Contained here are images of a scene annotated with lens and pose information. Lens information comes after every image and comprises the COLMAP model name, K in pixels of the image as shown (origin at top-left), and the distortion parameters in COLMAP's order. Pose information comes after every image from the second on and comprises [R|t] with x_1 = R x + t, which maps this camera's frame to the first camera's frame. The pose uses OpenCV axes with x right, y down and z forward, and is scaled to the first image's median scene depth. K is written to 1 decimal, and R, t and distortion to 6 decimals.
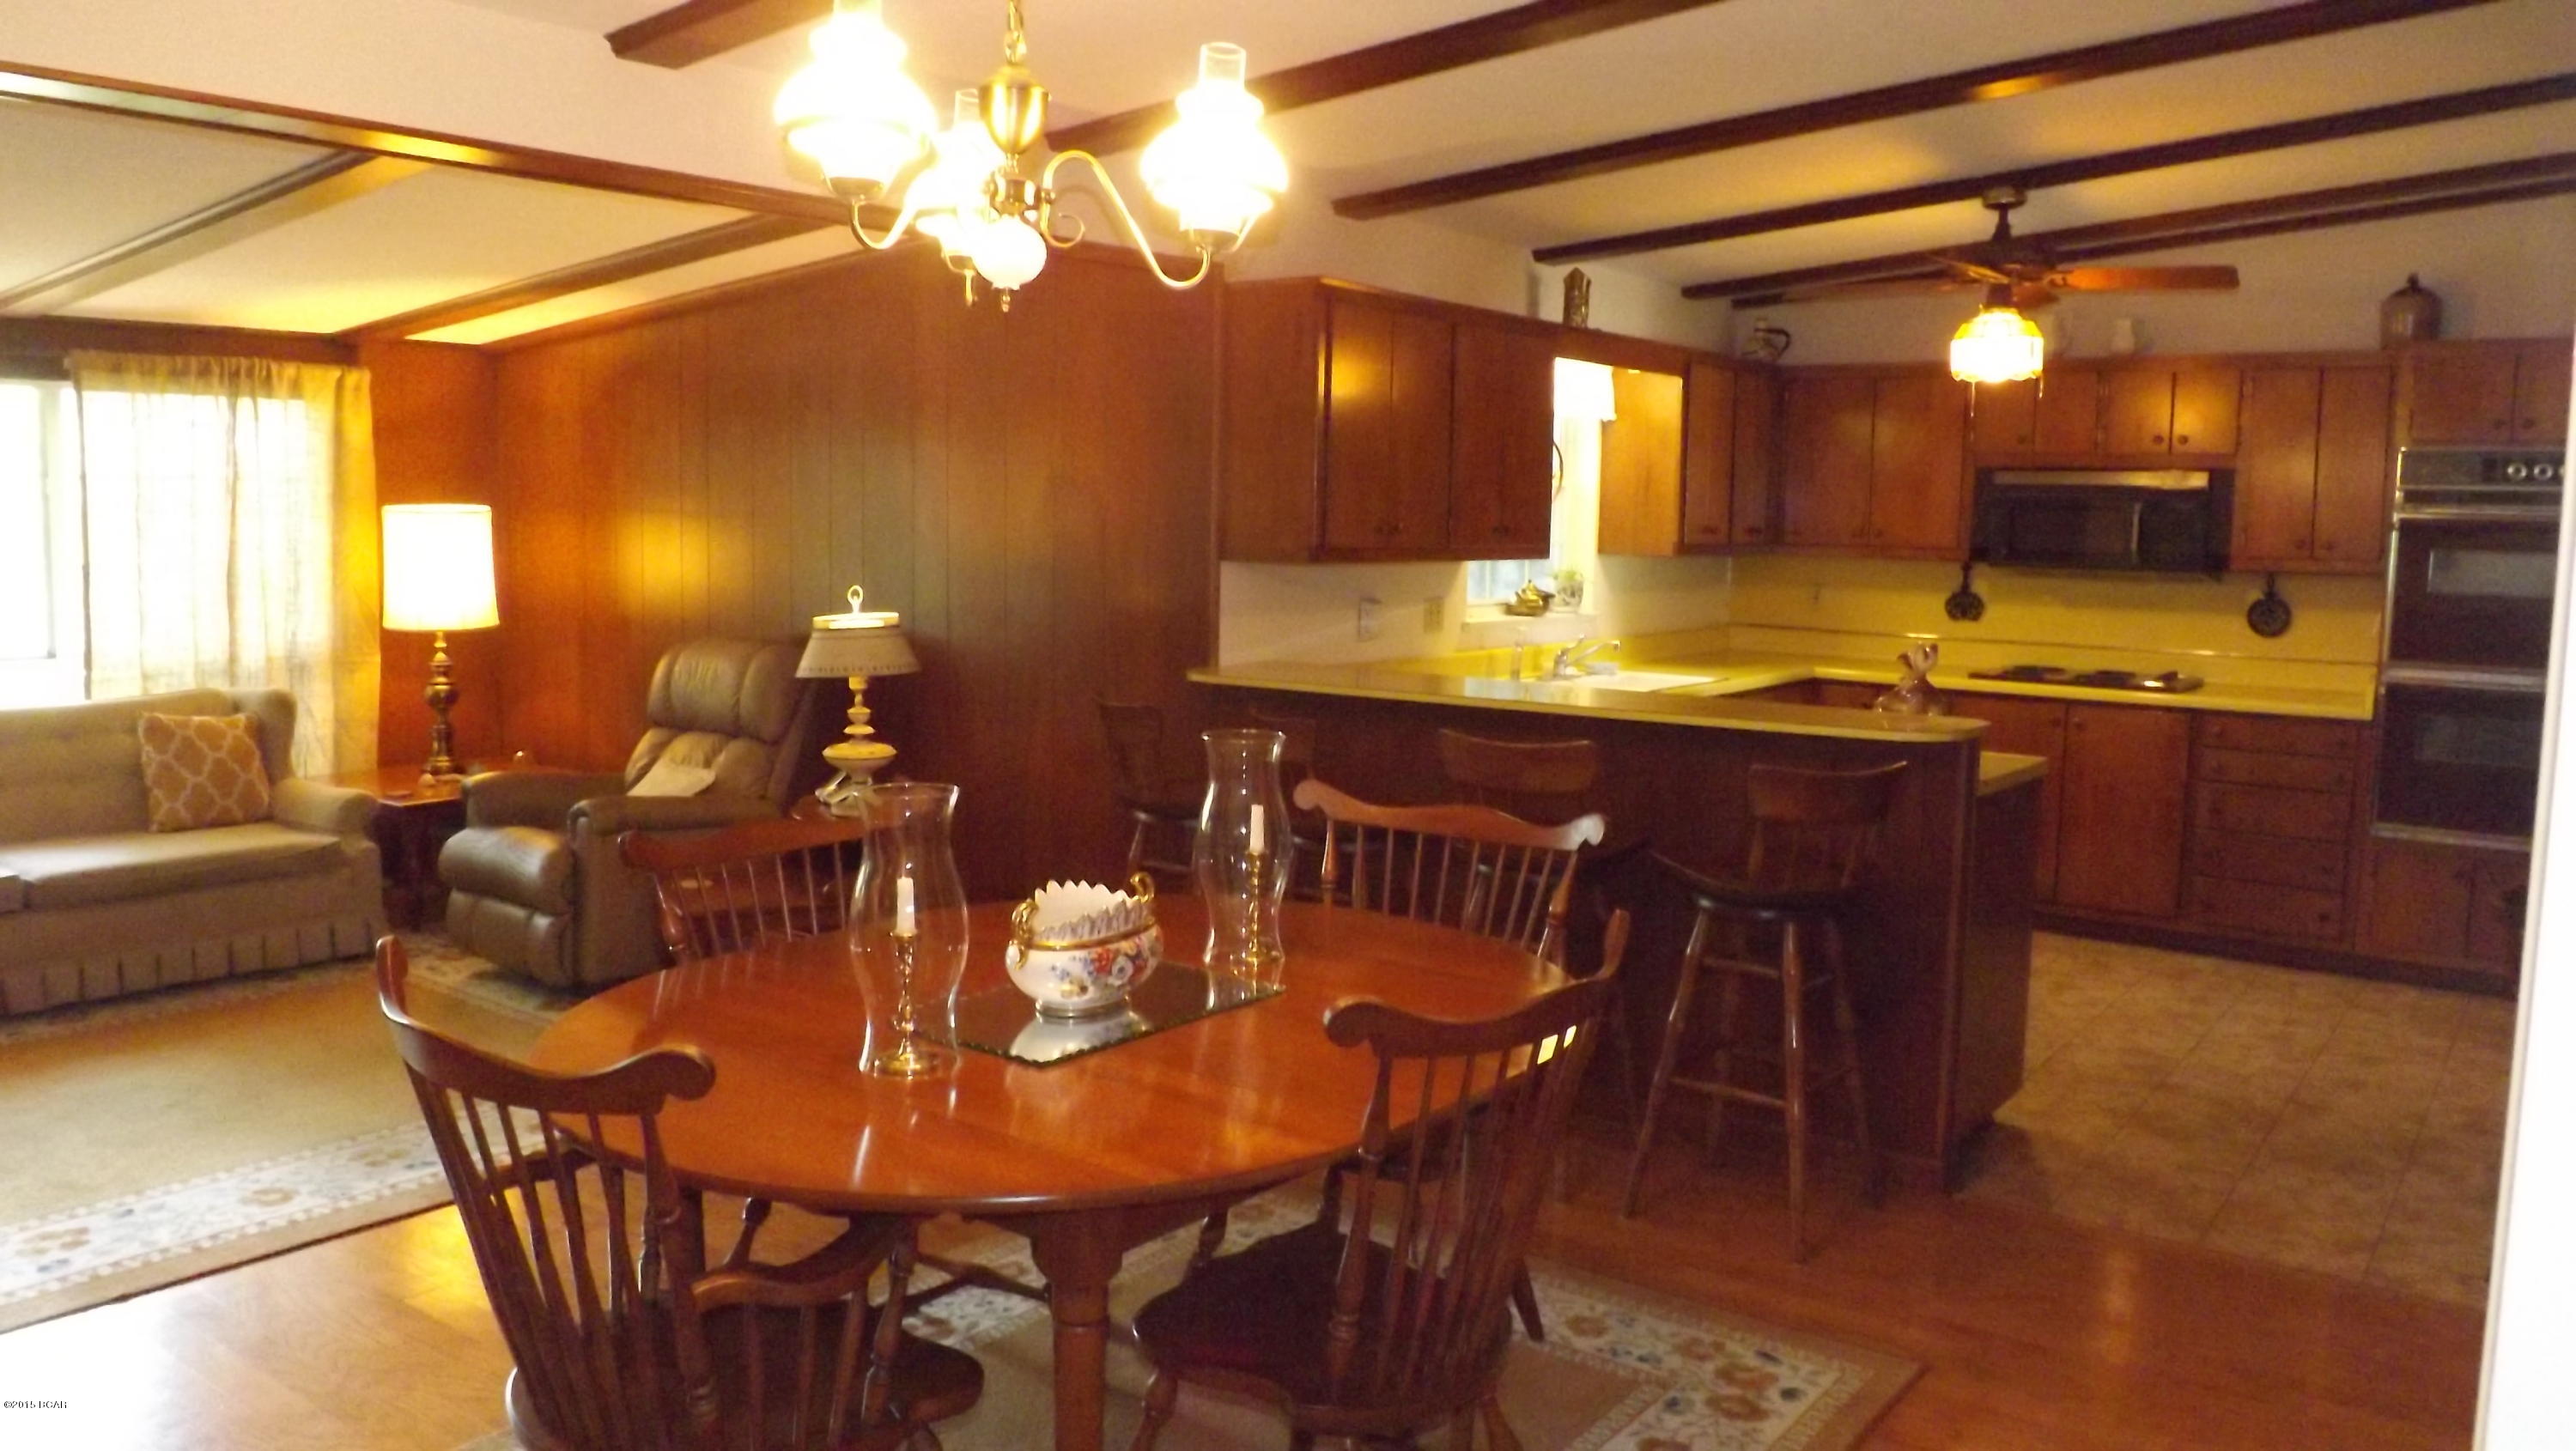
lens RADIAL K [[1884.6, 0, 1286.2], [0, 1884.6, 695.5], [0, 0, 1]] dist [-0.040332, 0.002764]
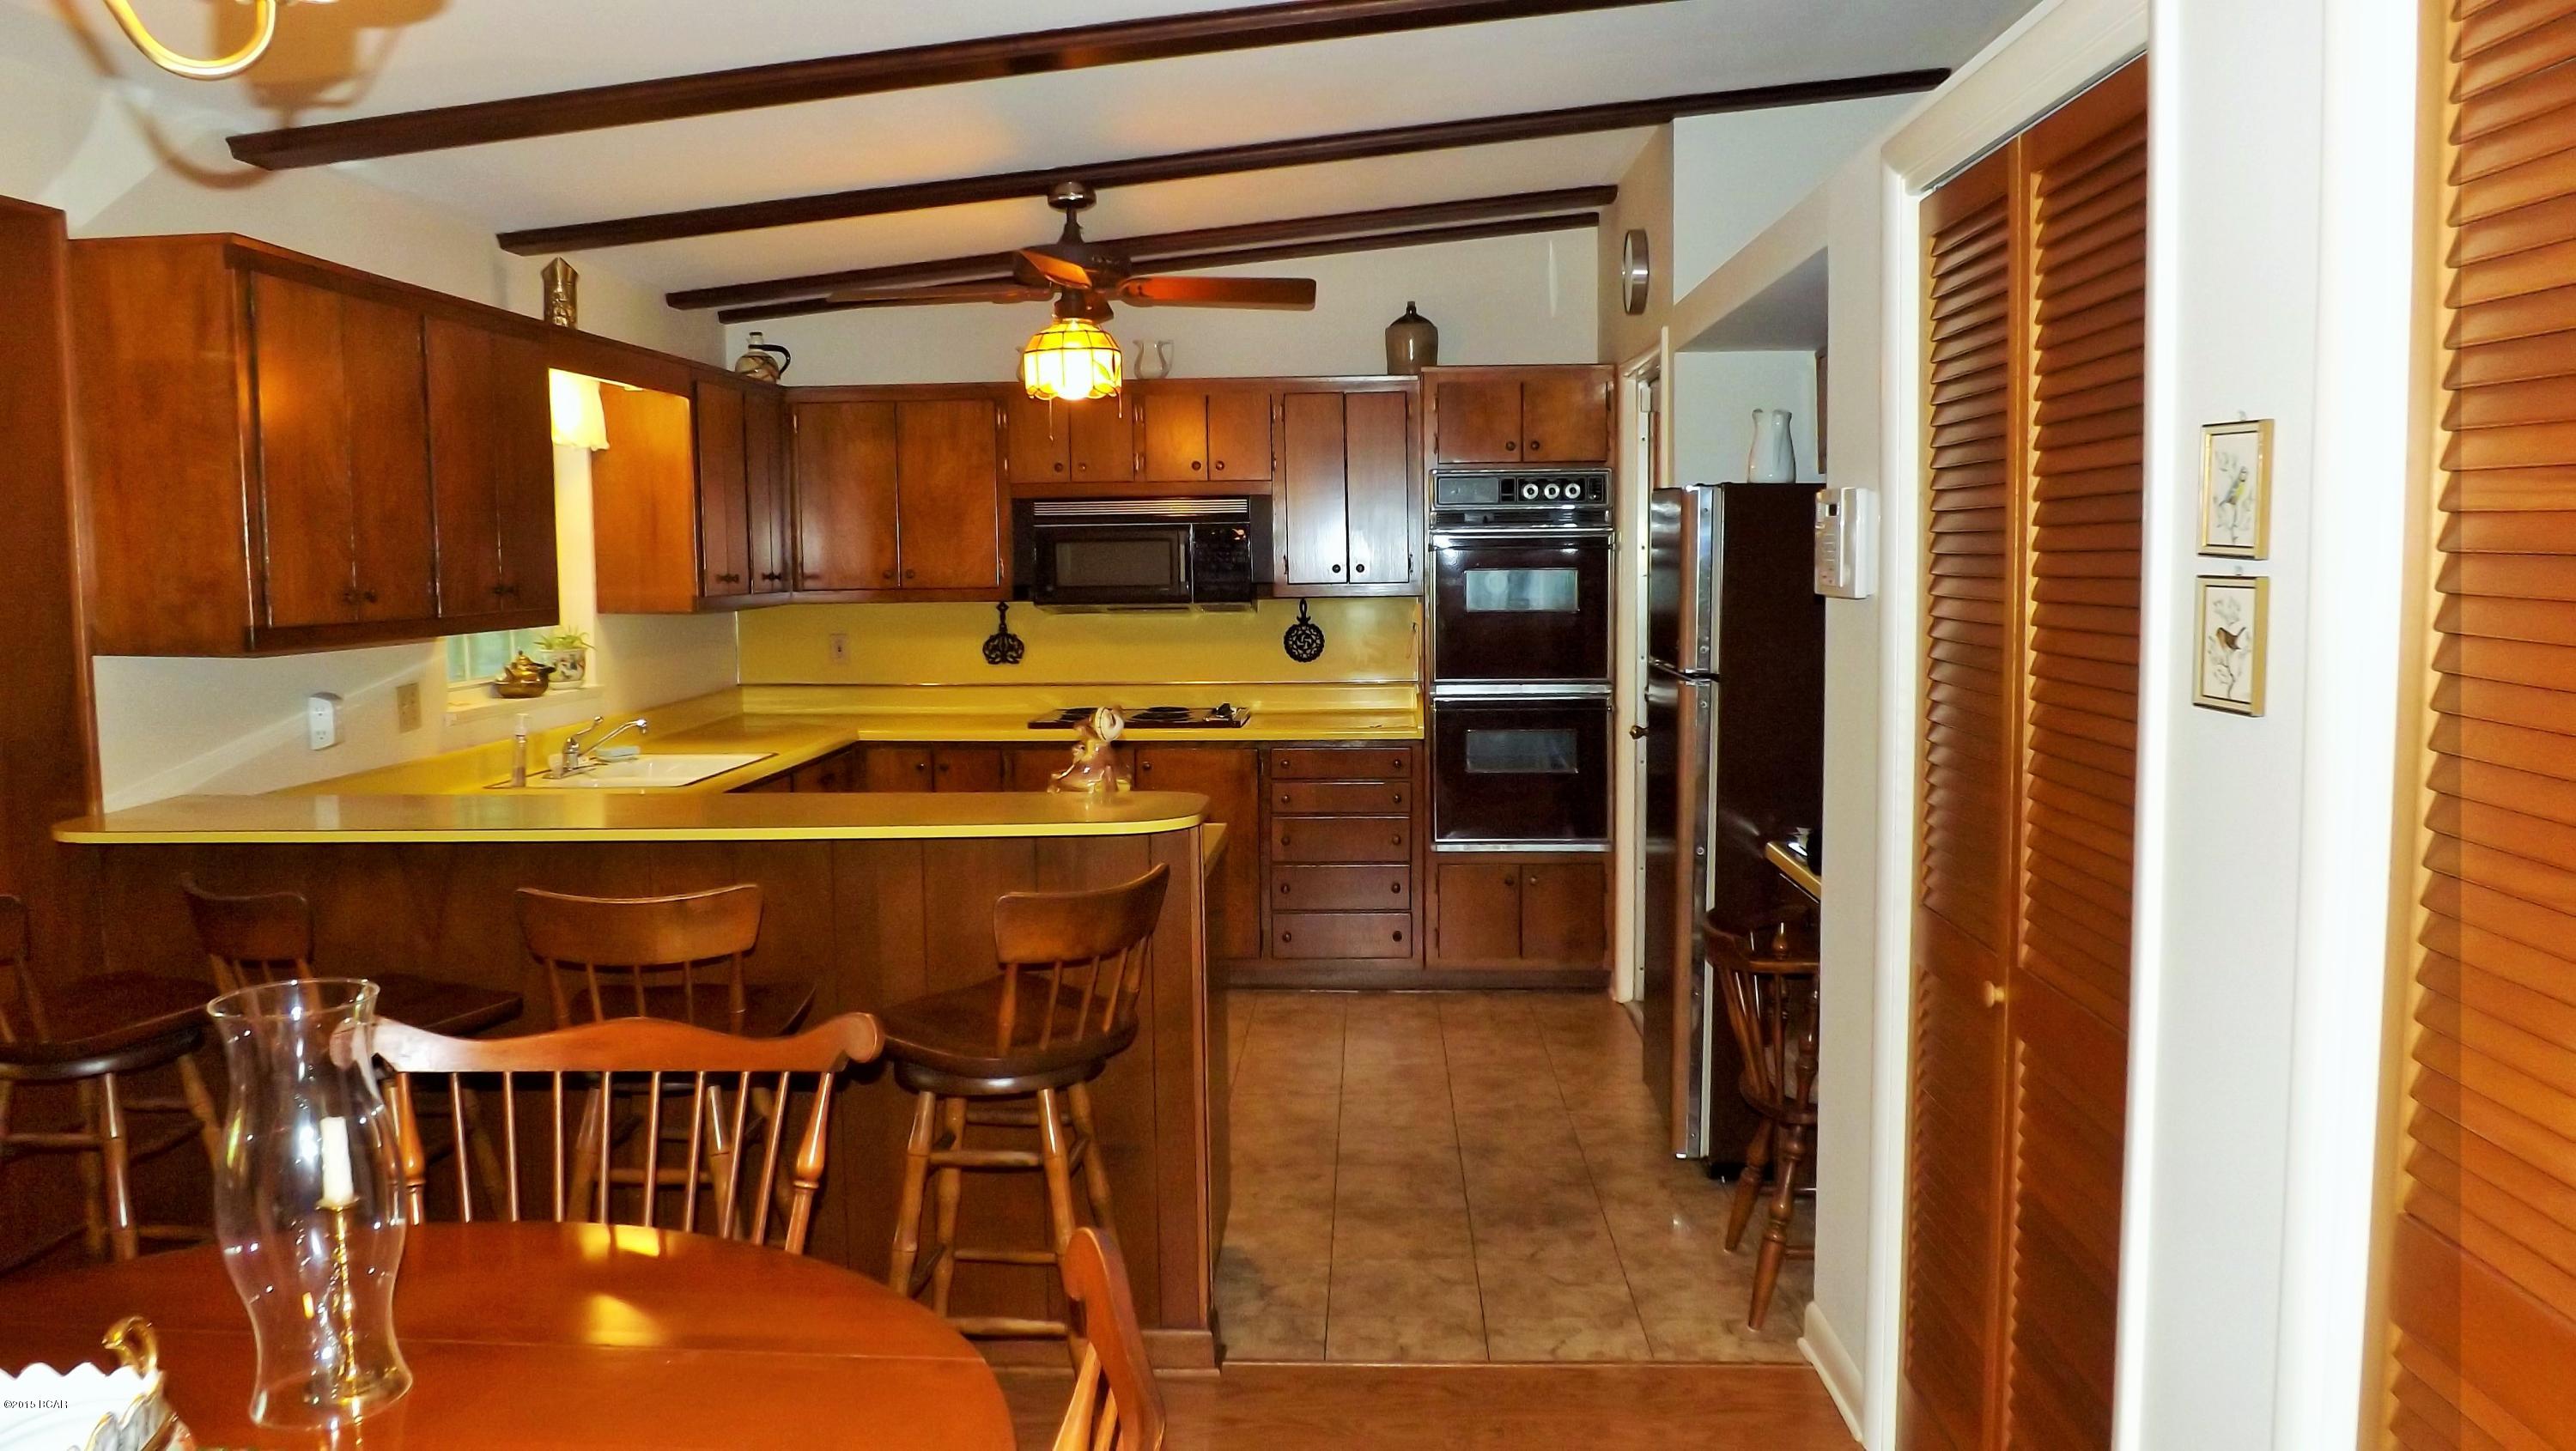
lens RADIAL K [[1850.3, 0, 1293.9], [0, 1850.3, 696.1], [0, 0, 1]] dist [-0.049991, -0.000897]
pose [[0.827172, -0.072728, 0.557223, -0.033496], [0.083864, 0.996462, 0.005566, -0.020616], [-0.555656, 0.042127, 0.830345, 0.192520]]
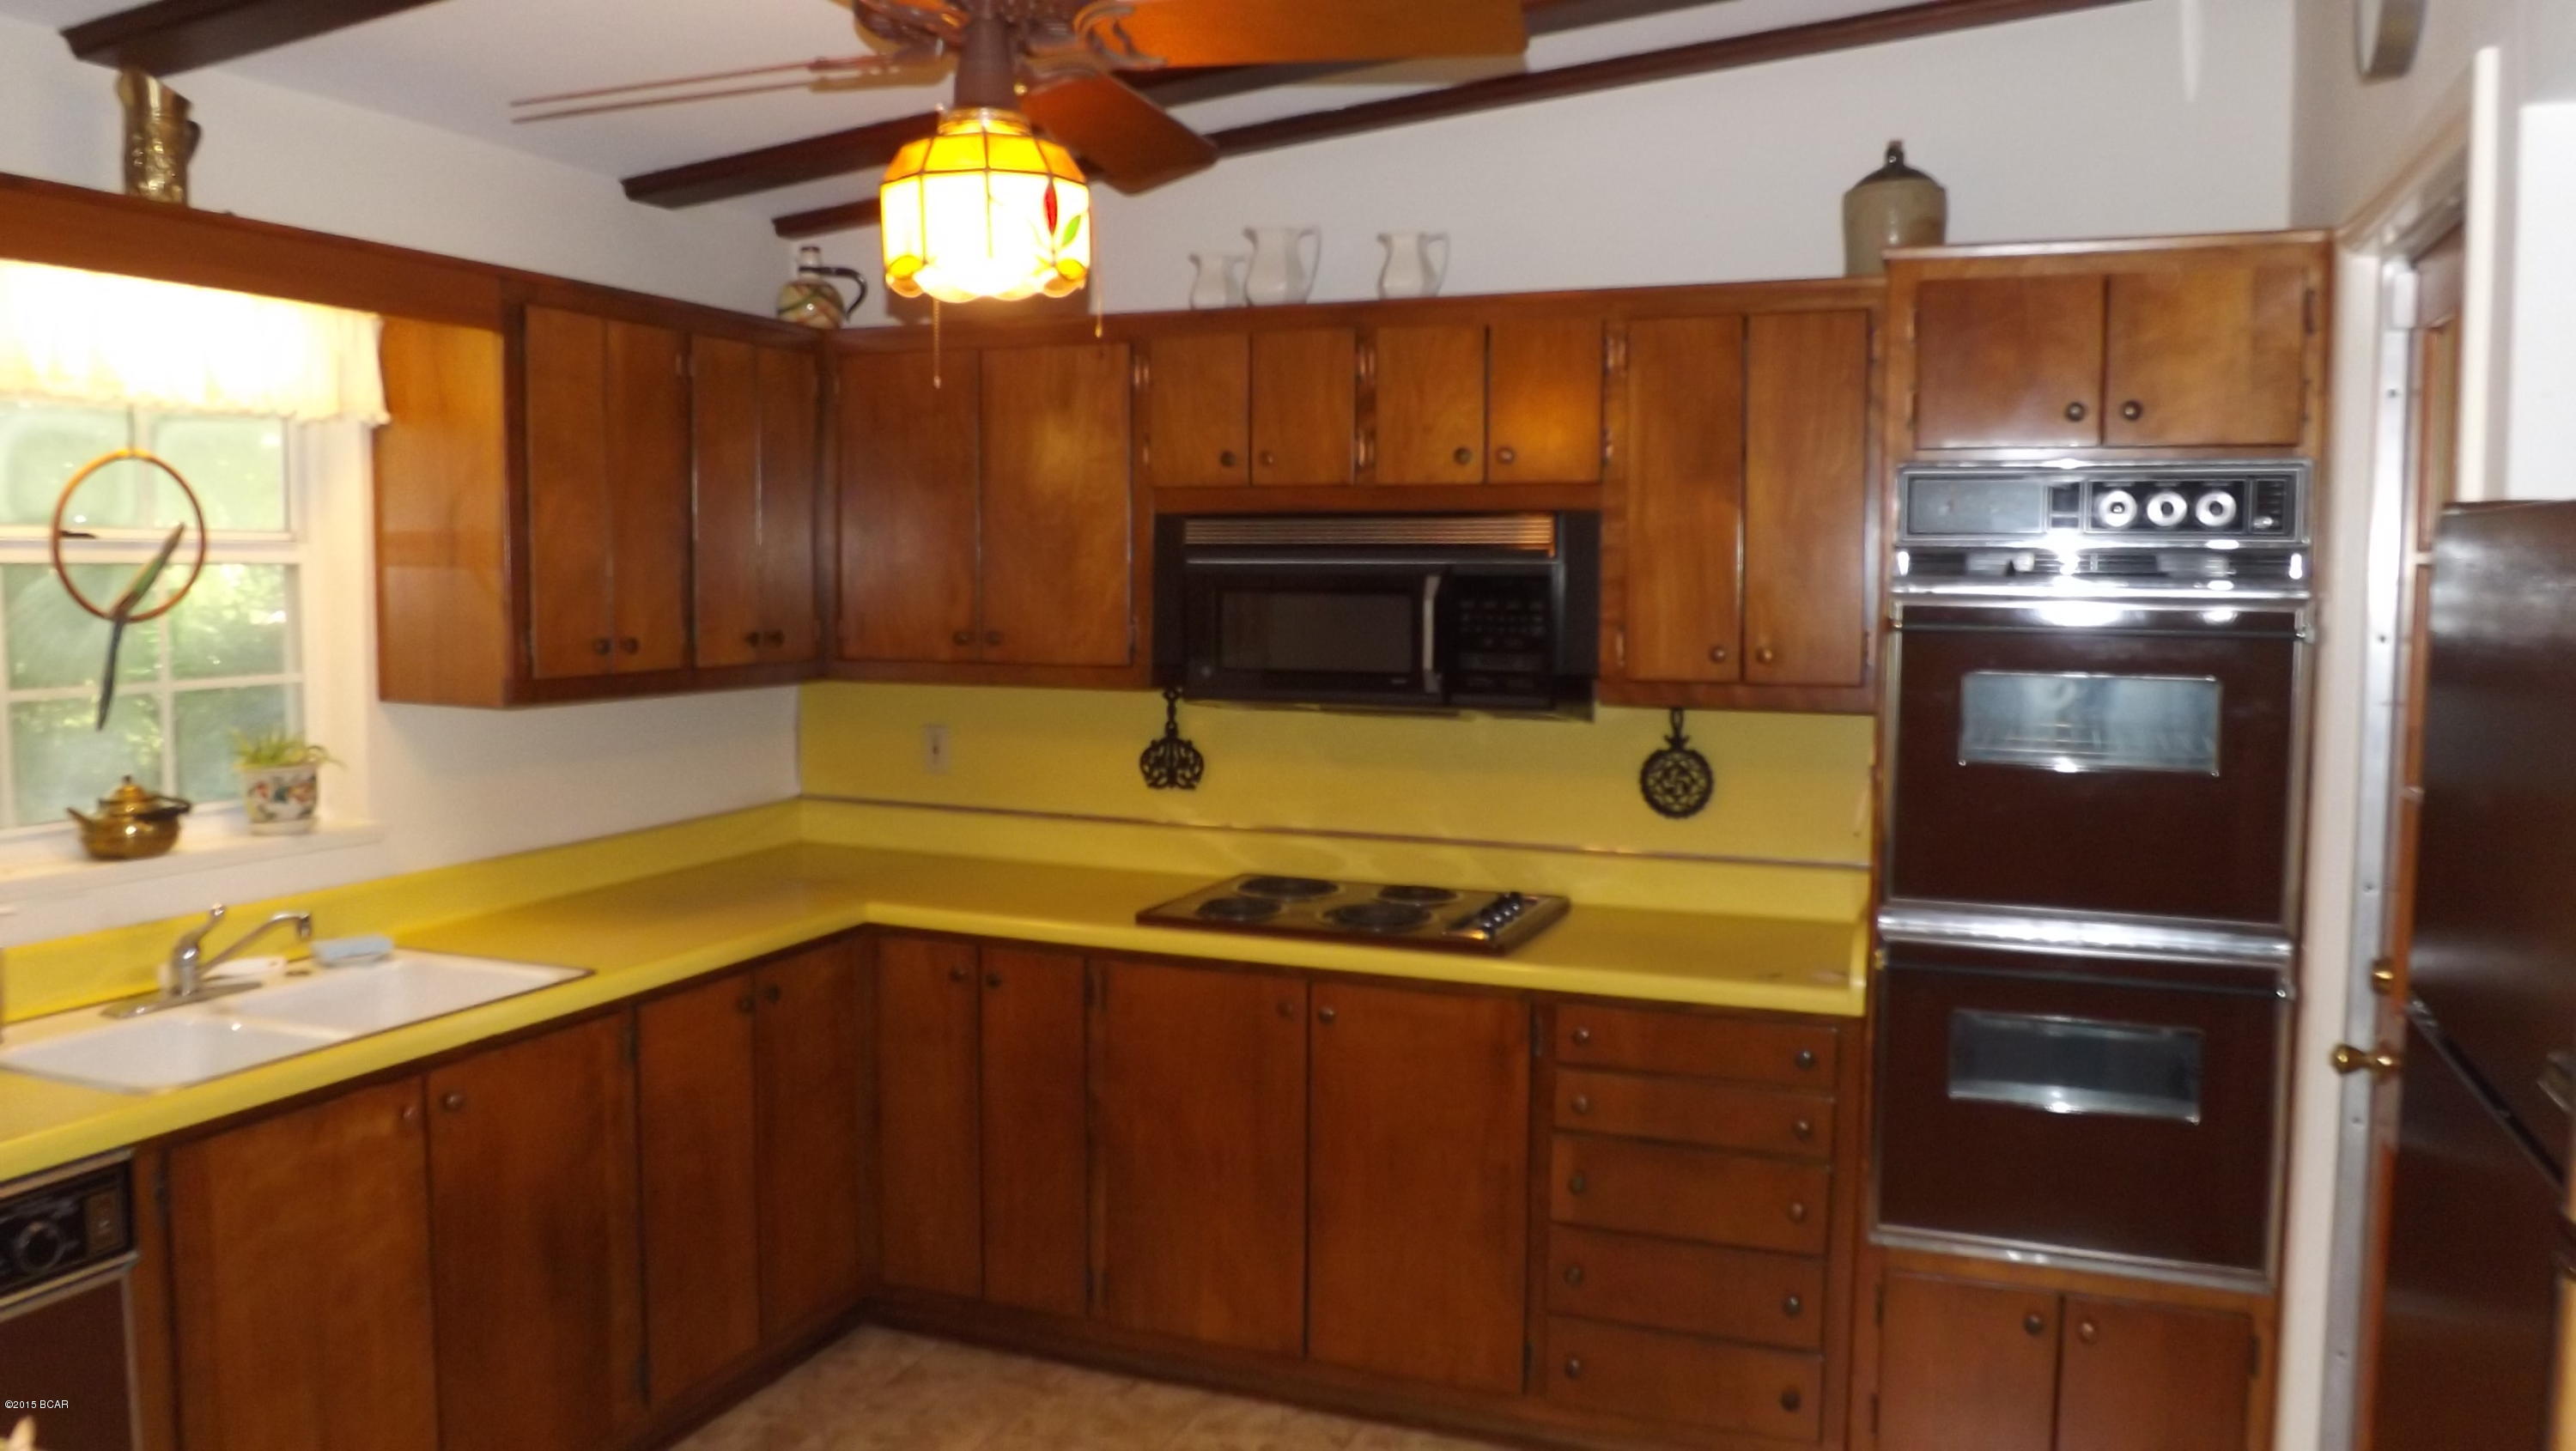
lens RADIAL K [[1850.3, 0, 1293.9], [0, 1850.3, 696.1], [0, 0, 1]] dist [-0.049991, -0.000897]
pose [[0.967921, -0.030325, 0.249419, 0.304110], [0.037215, 0.999044, -0.022955, -0.062753], [-0.248484, 0.031501, 0.968124, 0.537599]]
